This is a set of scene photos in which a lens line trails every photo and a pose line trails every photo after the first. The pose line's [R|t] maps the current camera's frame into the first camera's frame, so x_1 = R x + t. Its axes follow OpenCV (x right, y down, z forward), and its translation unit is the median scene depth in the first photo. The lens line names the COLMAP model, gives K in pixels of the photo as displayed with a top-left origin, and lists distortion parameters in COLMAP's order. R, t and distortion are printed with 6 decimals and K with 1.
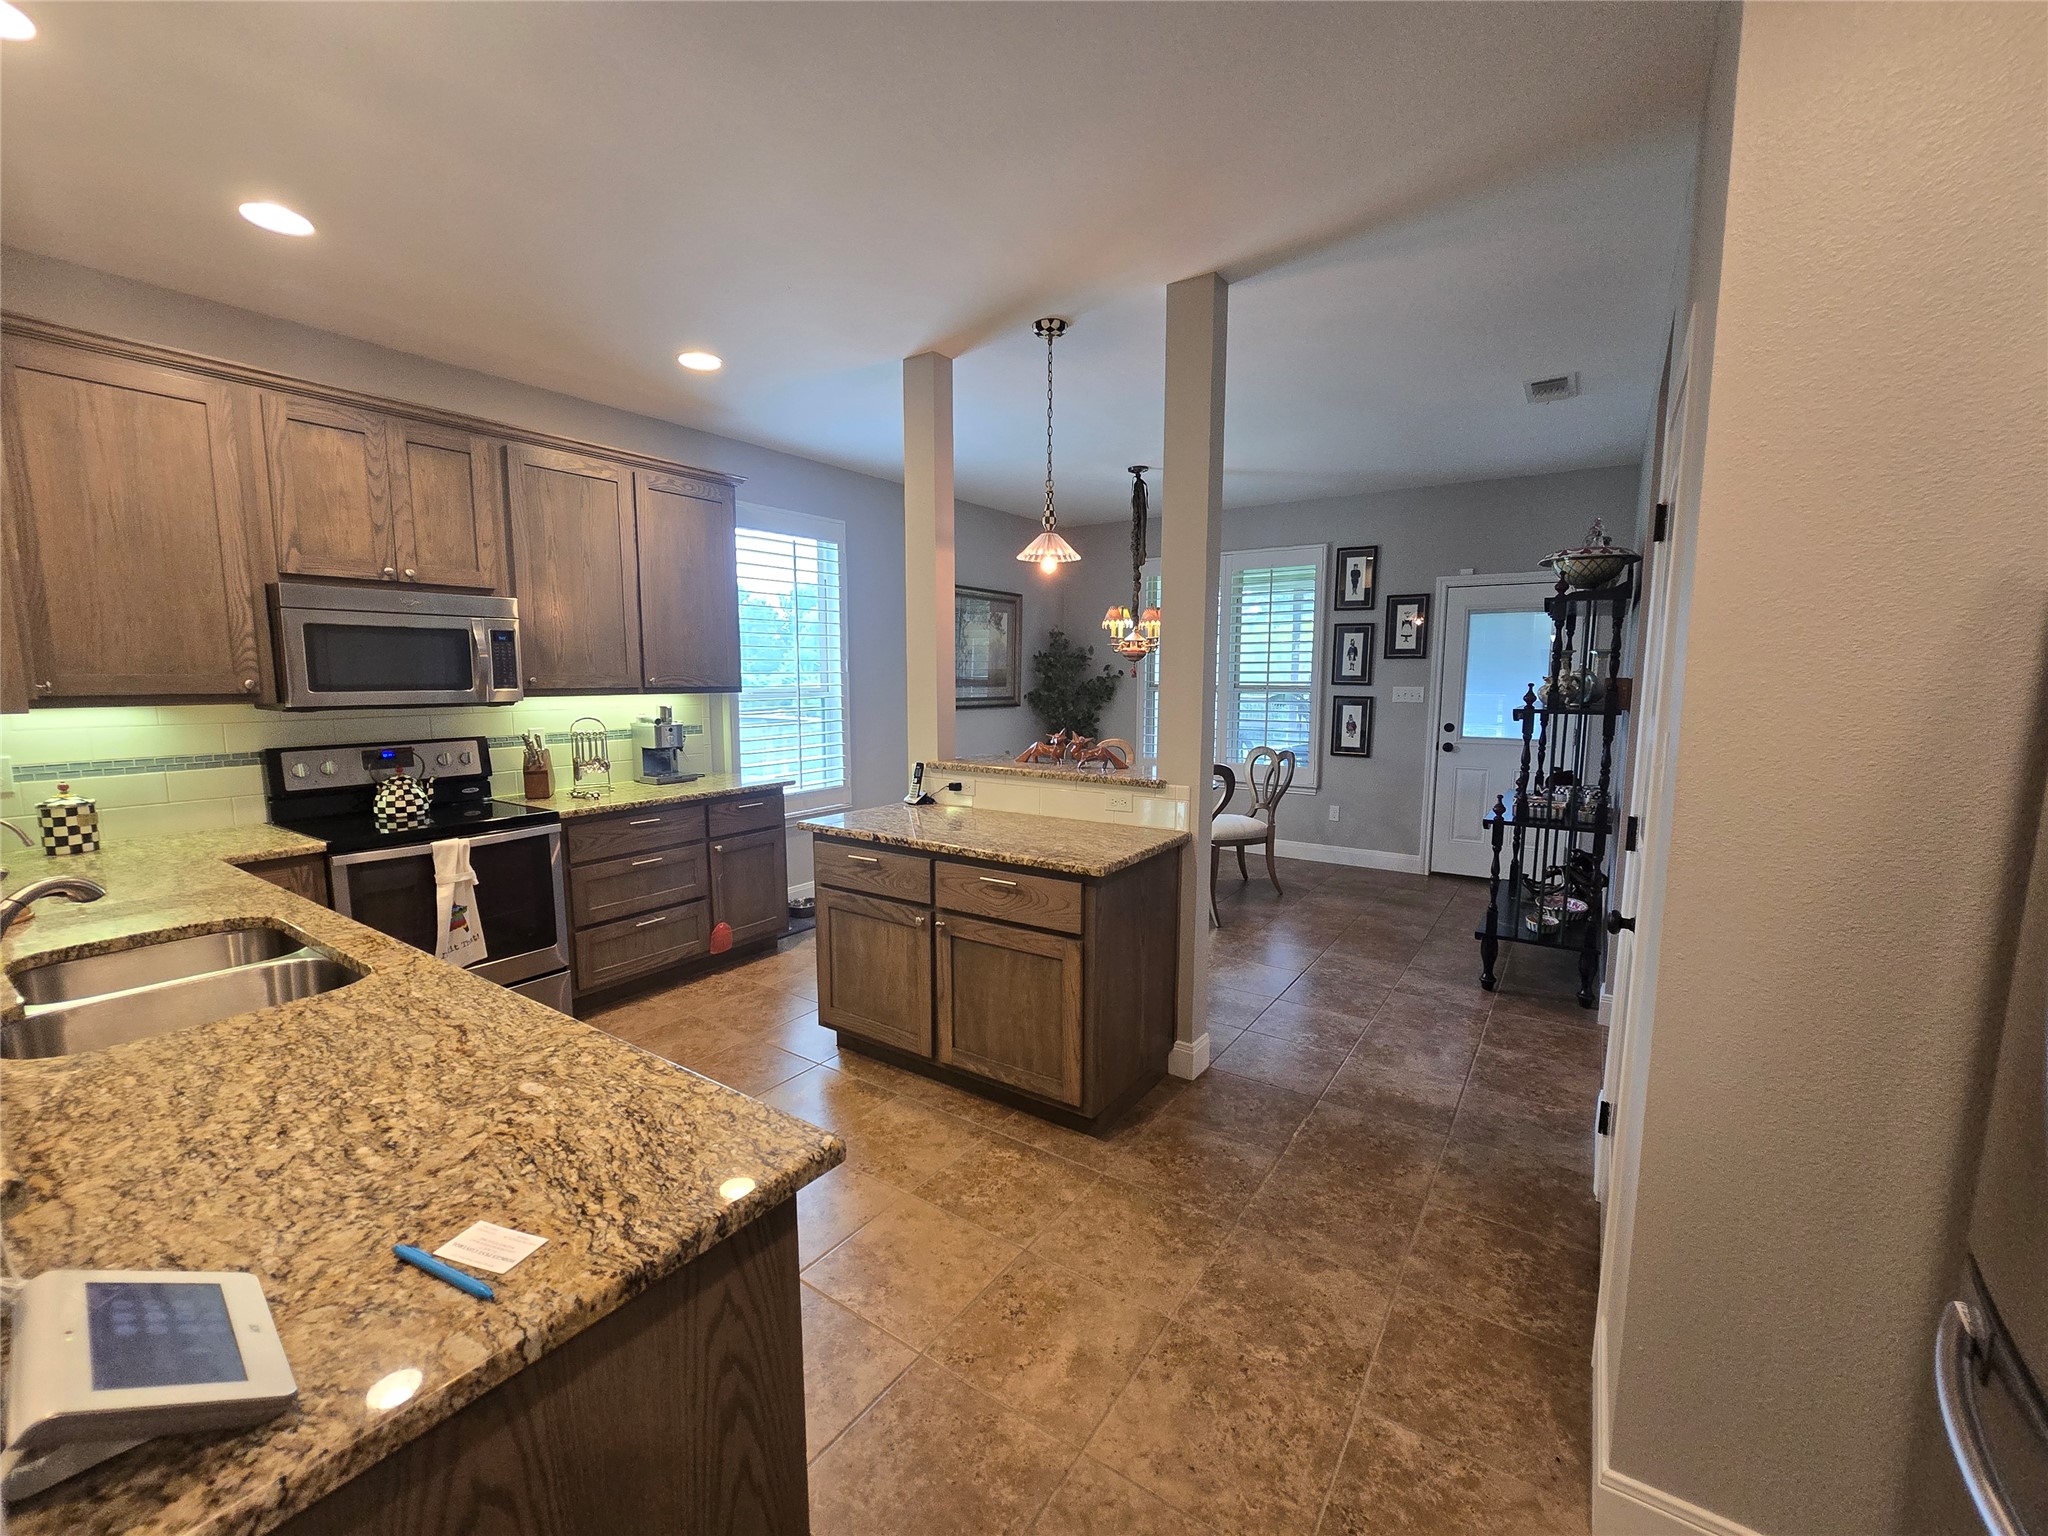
lens RADIAL K [[843.1, 0, 1015.8], [0, 843.1, 776.4], [0, 0, 1]] dist [-0.012801, 0.004374]
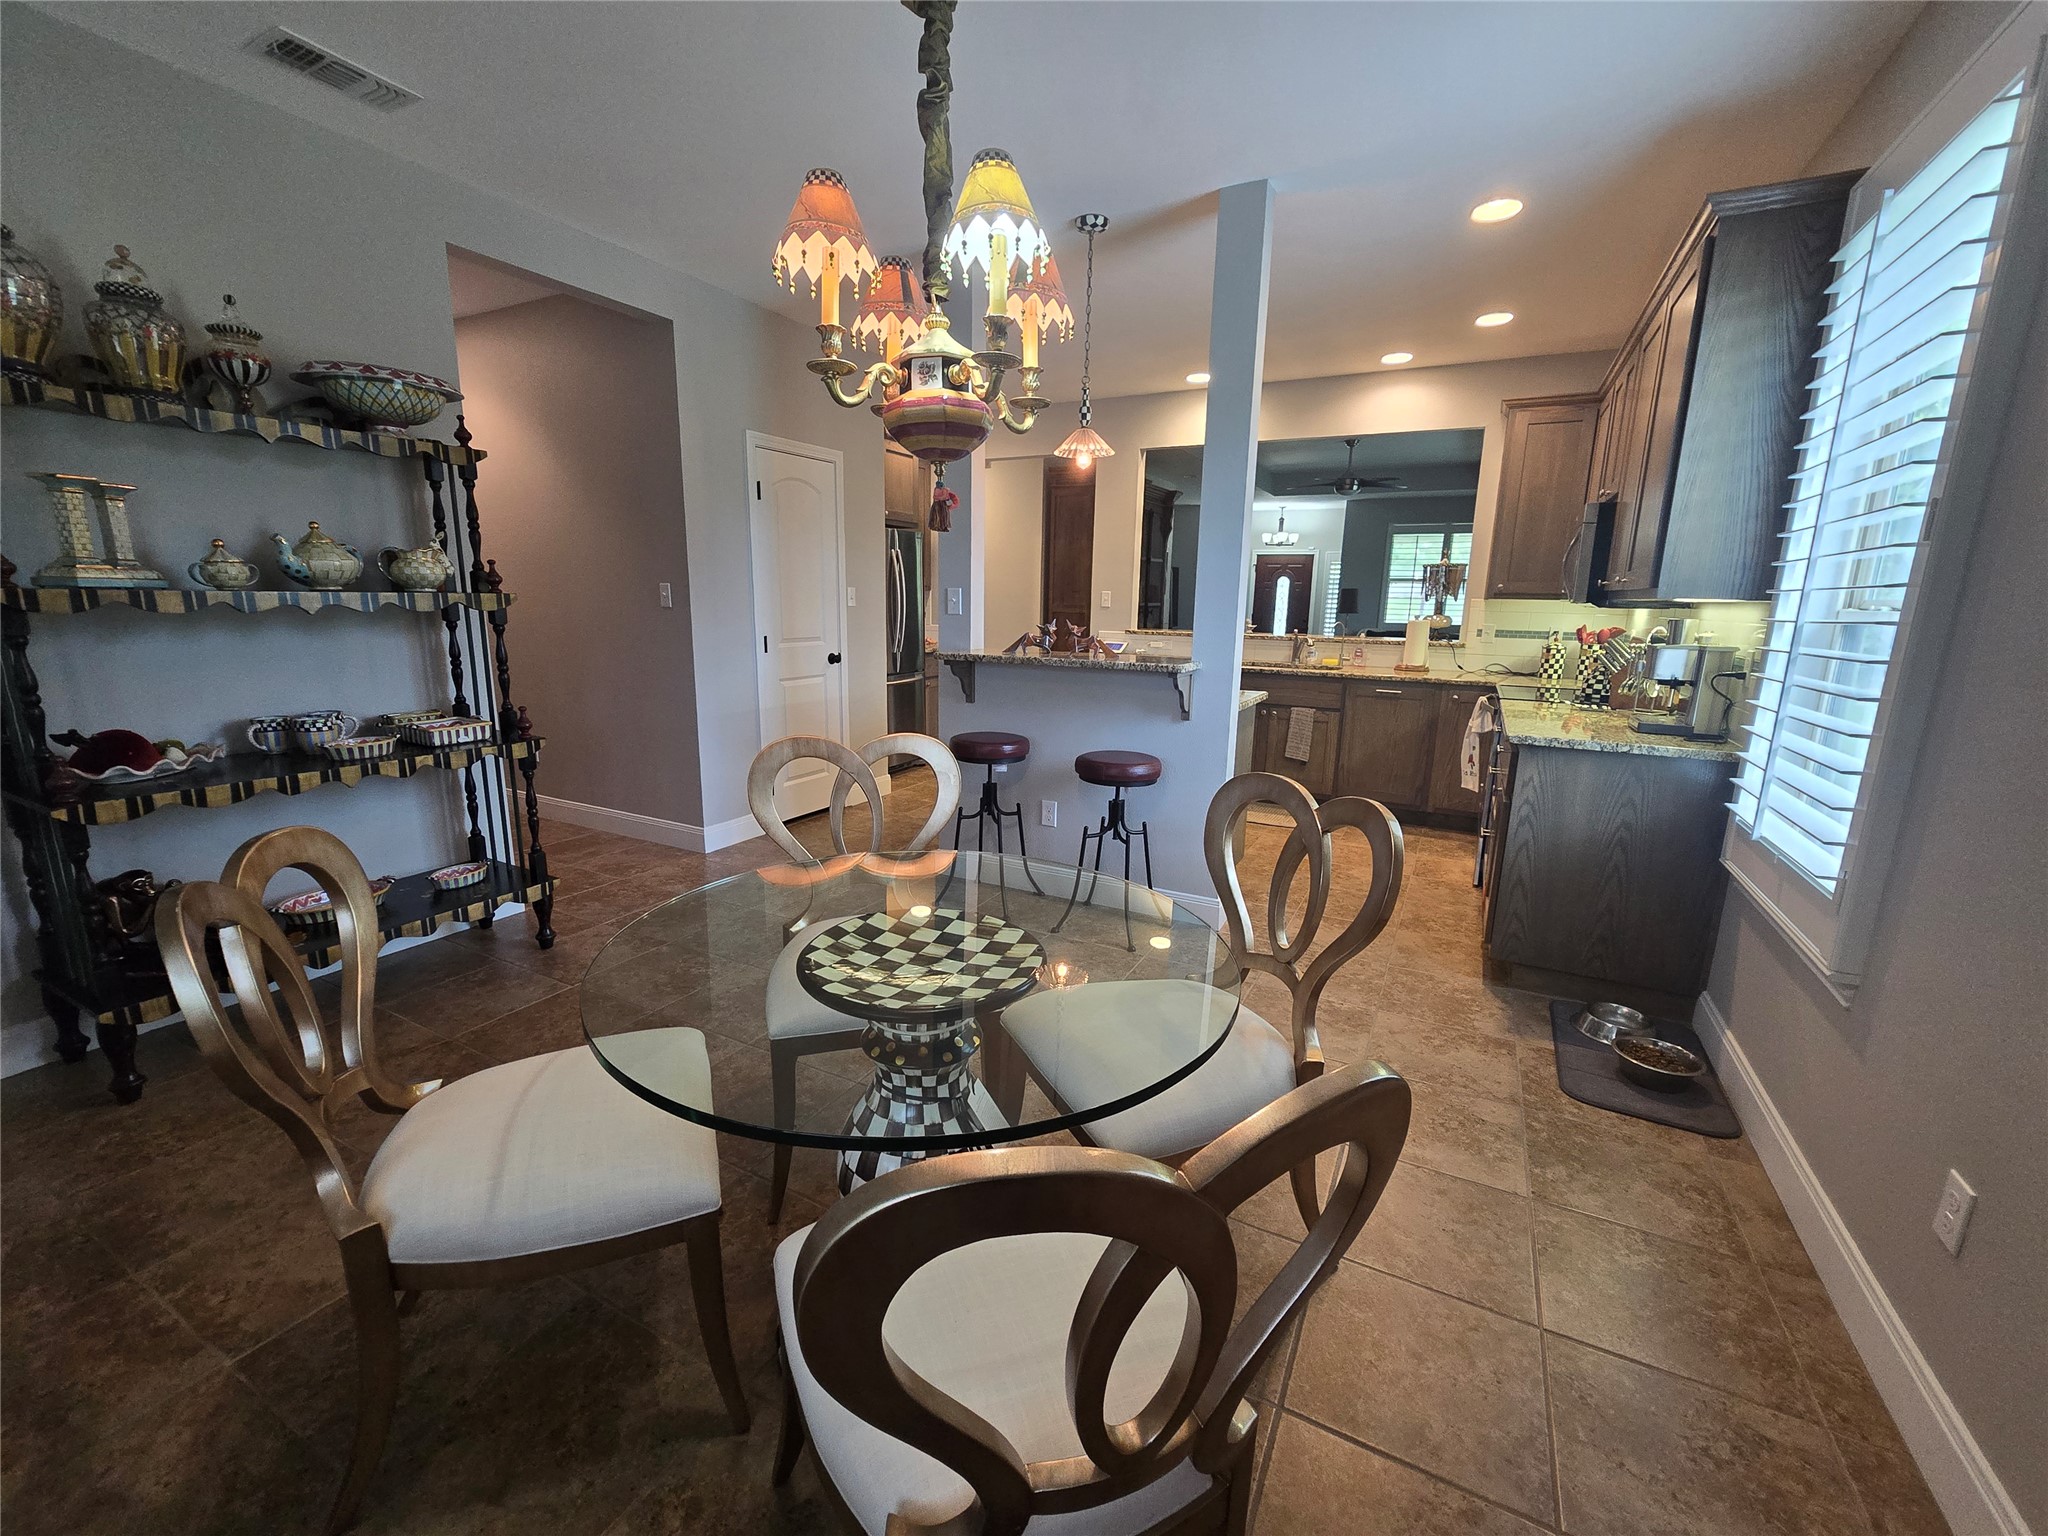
lens RADIAL K [[843.1, 0, 1015.8], [0, 843.1, 776.4], [0, 0, 1]] dist [-0.012801, 0.004374]
pose [[-0.993189, 0.007601, -0.116265, 0.242709], [-0.030975, 0.944737, 0.326362, -0.213615], [0.112321, 0.327740, -0.938067, 2.080614]]
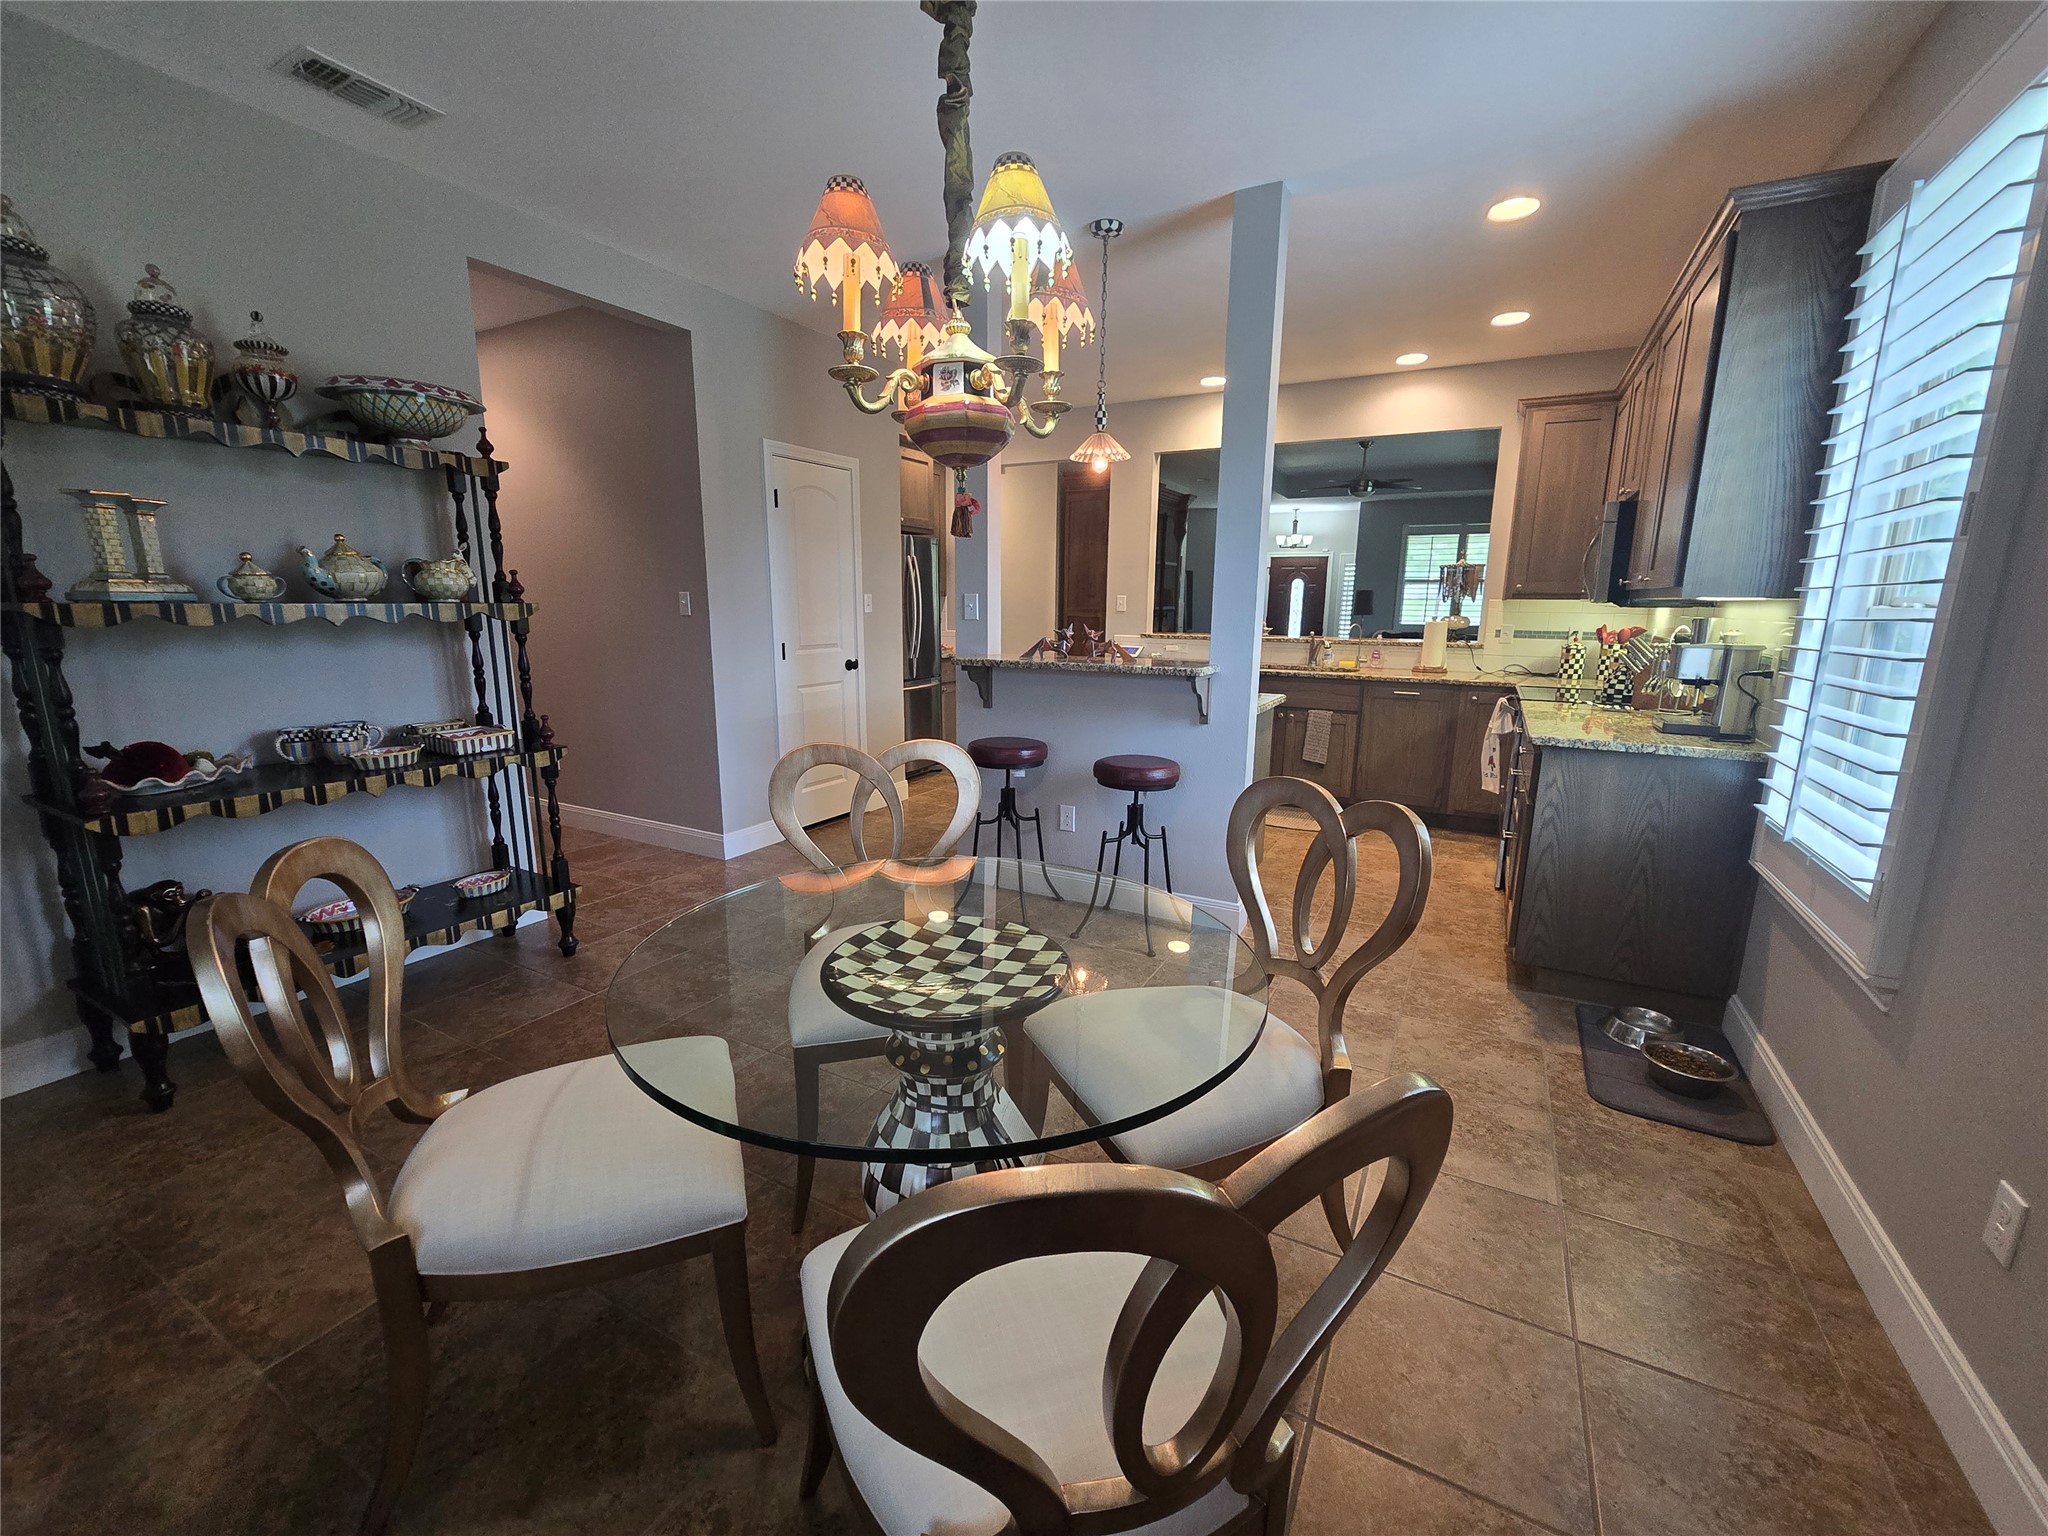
lens RADIAL K [[839.2, 0, 1016.4], [0, 839.2, 776.4], [0, 0, 1]] dist [-0.011584, 0.003242]
pose [[-0.994748, 0.013451, -0.101462, 0.247663], [-0.020090, 0.946381, 0.322429, -0.213076], [0.100359, 0.322774, -0.941140, 2.074920]]
